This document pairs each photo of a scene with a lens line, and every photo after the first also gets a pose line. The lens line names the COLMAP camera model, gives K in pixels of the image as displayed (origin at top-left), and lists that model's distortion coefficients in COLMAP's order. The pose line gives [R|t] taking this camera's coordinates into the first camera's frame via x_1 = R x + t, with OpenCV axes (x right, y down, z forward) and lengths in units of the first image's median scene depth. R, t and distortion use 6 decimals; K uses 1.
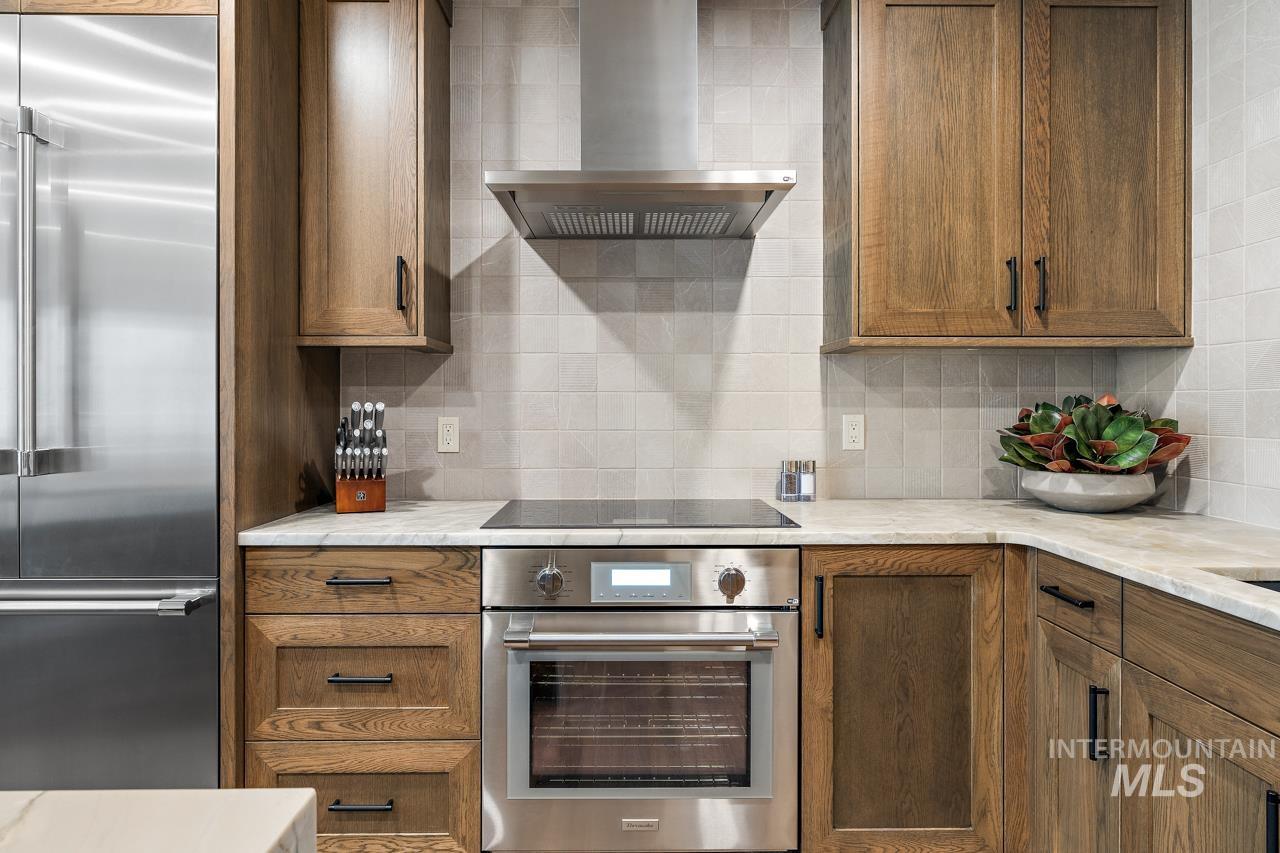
lens RADIAL K [[764.4, 0, 632.3], [0, 764.4, 406.9], [0, 0, 1]] dist [-0.001446, -0.001471]
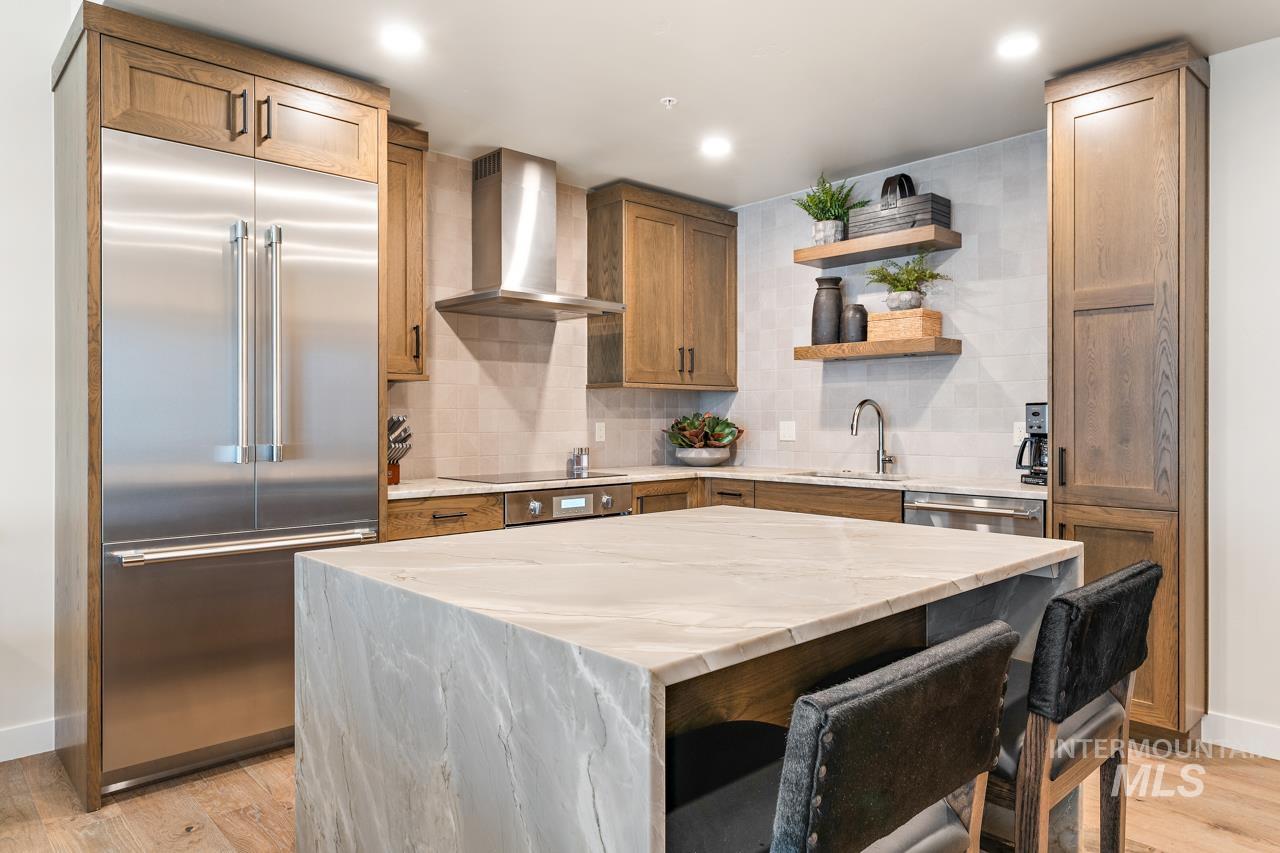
lens RADIAL K [[817.3, 0, 642.6], [0, 817.3, 423.3], [0, 0, 1]] dist [0.004166, -0.000551]
pose [[0.742608, -0.004351, 0.669712, -1.082801], [0.002884, 0.999990, 0.003299, 0.007025], [-0.669720, -0.000518, 0.742613, -0.596879]]
